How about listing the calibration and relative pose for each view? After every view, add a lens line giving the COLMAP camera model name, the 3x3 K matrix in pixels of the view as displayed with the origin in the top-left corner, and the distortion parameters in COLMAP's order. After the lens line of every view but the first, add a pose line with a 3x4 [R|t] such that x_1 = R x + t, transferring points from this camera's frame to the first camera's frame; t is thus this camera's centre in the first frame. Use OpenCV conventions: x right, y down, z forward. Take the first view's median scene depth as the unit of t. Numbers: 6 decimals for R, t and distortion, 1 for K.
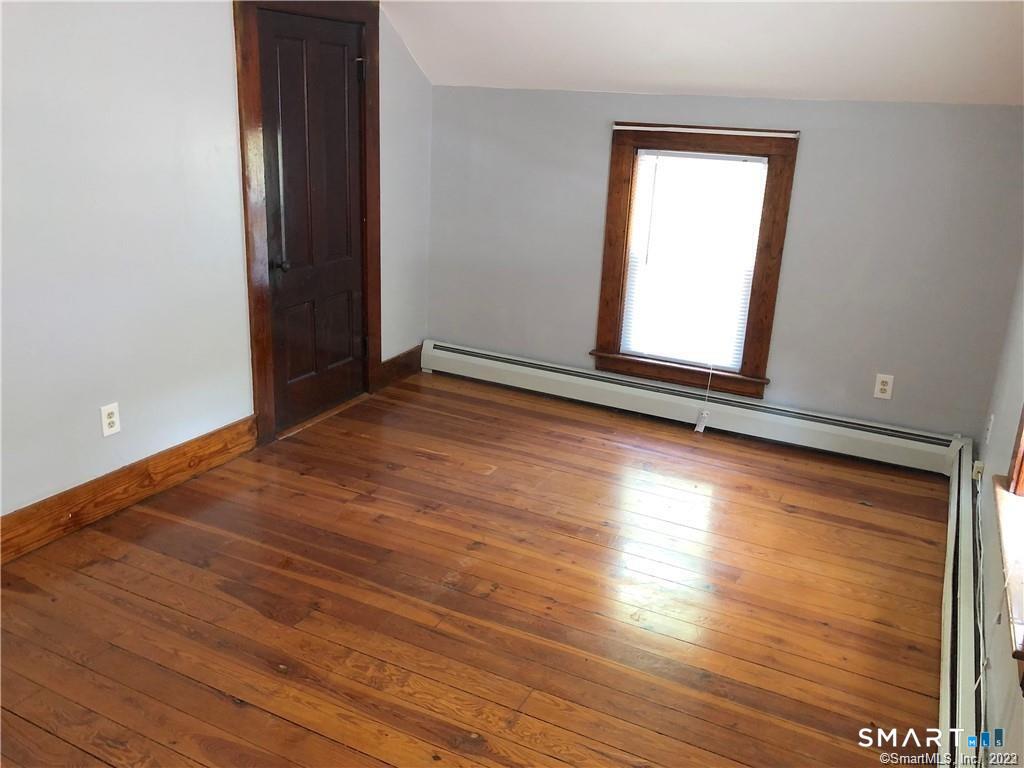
lens RADIAL K [[852.2, 0, 512.0], [0, 852.2, 384.0], [0, 0, 1]] dist [0.001563, 0.000523]
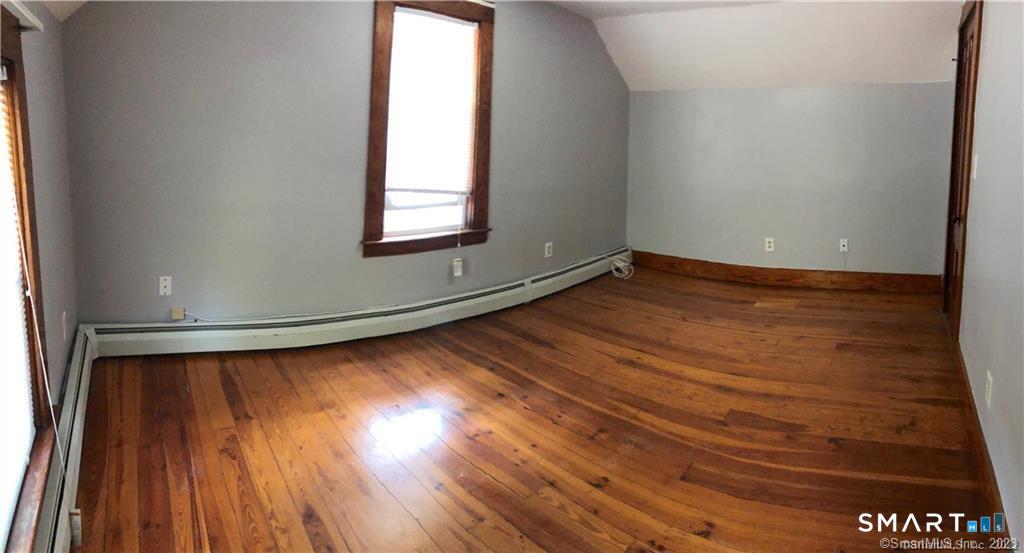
lens RADIAL K [[795.8, 0, 512.0], [0, 795.8, 276.5], [0, 0, 1]] dist [-0.001355, -0.000382]
pose [[-0.971706, -0.093994, 0.216686, -0.148505], [0.008683, 0.902570, 0.430456, -0.529657], [-0.236035, 0.420158, -0.876216, 2.107371]]
